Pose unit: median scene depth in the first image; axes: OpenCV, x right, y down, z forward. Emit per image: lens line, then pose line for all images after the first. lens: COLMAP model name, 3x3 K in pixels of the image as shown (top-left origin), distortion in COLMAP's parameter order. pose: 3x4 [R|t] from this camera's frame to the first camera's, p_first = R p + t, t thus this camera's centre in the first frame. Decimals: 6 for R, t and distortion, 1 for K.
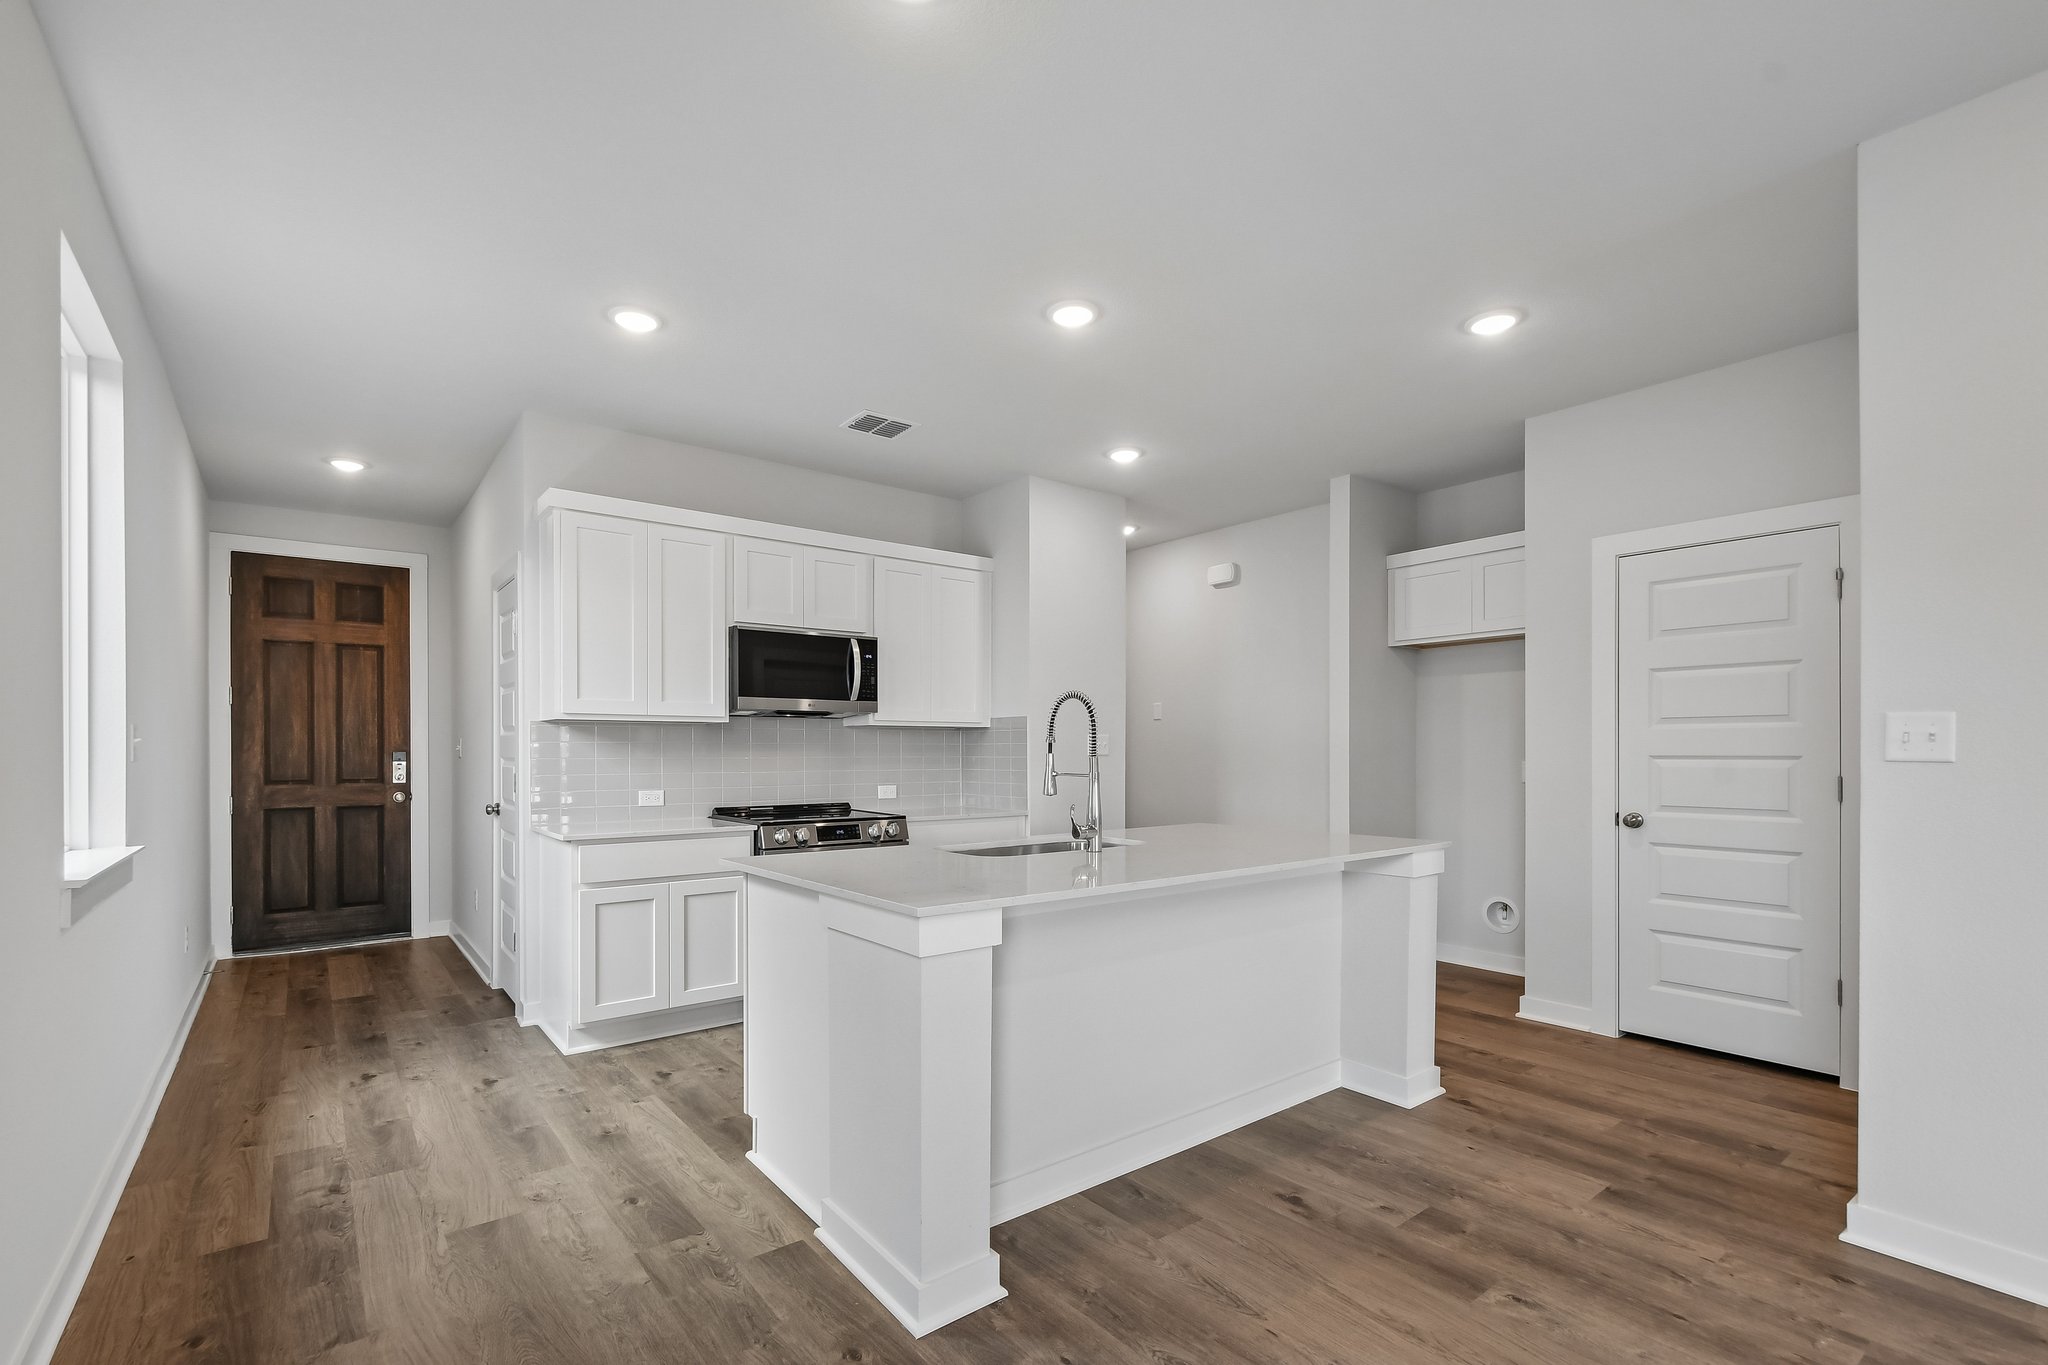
lens RADIAL K [[909.8, 0, 1002.5], [0, 909.8, 753.5], [0, 0, 1]] dist [0.001437, -0.000206]
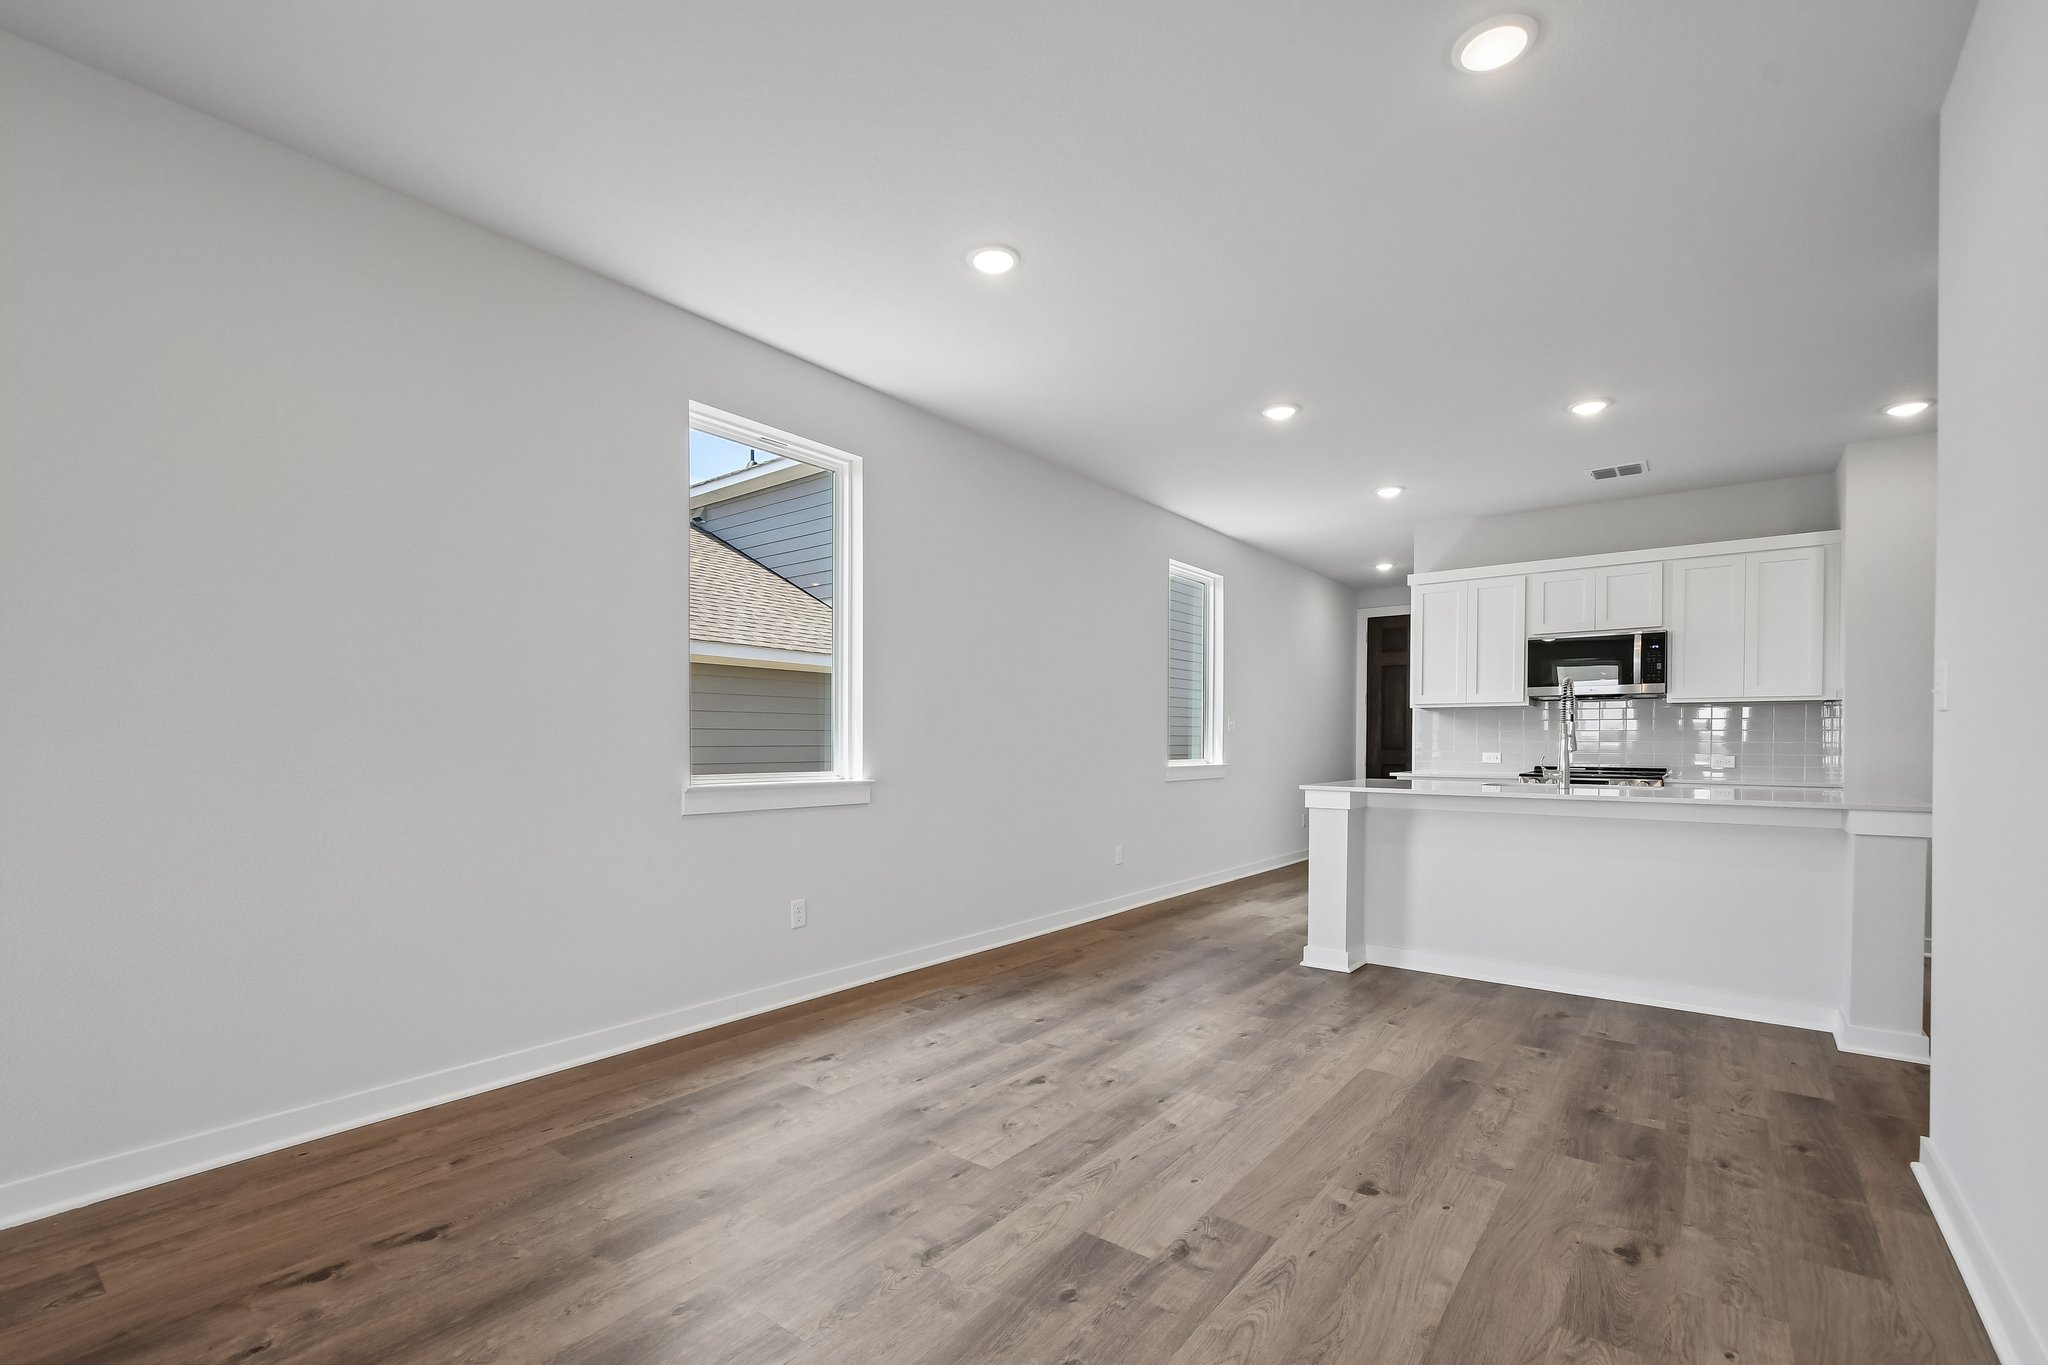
lens RADIAL K [[899.9, 0, 1002.6], [0, 899.9, 752.9], [0, 0, 1]] dist [0.004123, -0.001947]
pose [[0.239572, 0.016325, -0.970741, 0.818228], [-0.006237, 0.999864, 0.015276, 0.022140], [0.970859, 0.002395, 0.239641, -0.133917]]
